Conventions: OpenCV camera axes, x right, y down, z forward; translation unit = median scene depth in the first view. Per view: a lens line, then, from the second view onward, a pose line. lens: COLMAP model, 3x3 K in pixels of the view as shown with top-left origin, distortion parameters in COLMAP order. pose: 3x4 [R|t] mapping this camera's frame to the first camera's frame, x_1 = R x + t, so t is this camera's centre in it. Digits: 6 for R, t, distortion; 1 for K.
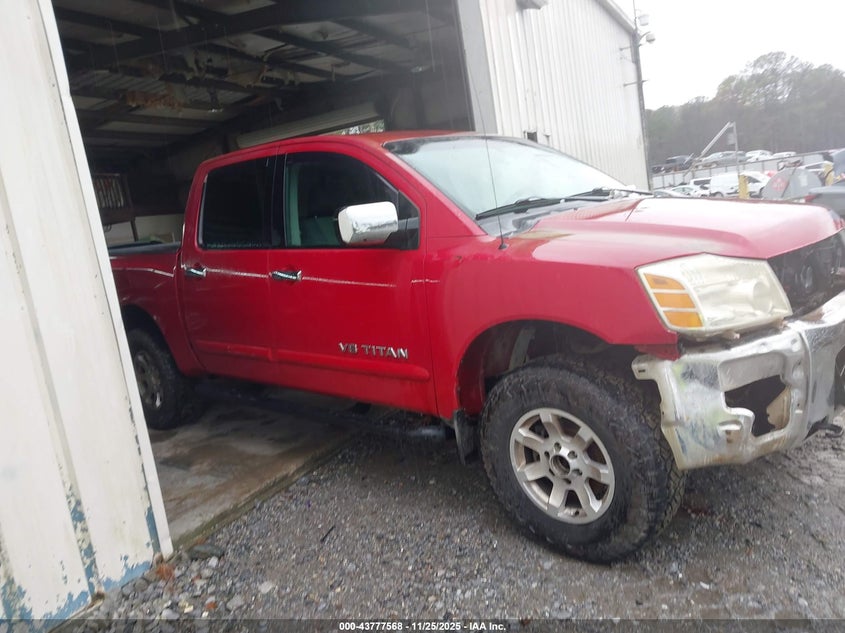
lens RADIAL K [[662.5, 0, 422.5], [0, 662.5, 316.5], [0, 0, 1]] dist [0.016424, -0.007248]
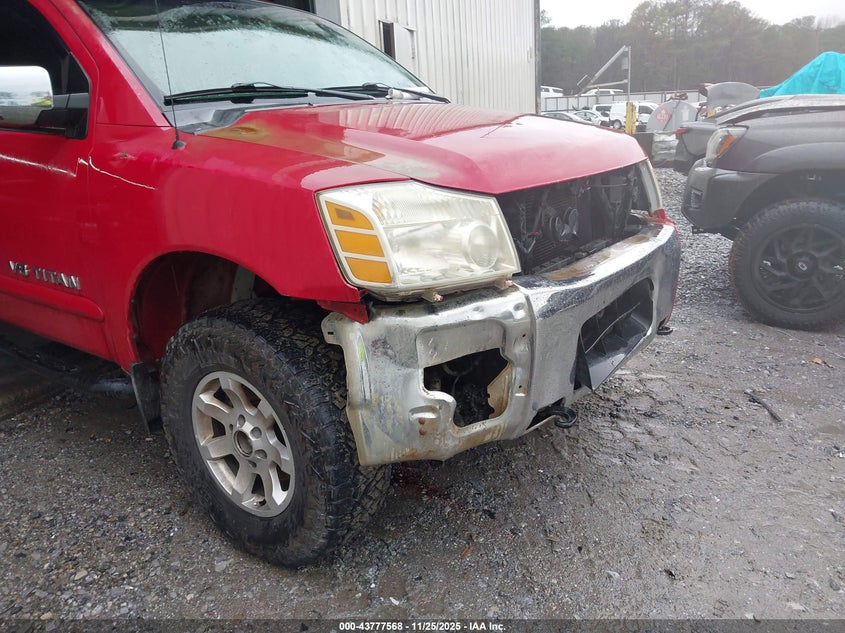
lens RADIAL K [[668.0, 0, 422.5], [0, 668.0, 316.5], [0, 0, 1]] dist [0.106332, -0.197408]
pose [[0.985608, 0.052506, 0.160685, 0.304997], [-0.073208, 0.989356, 0.125756, -0.038082], [-0.152372, -0.135710, 0.978961, 0.244504]]
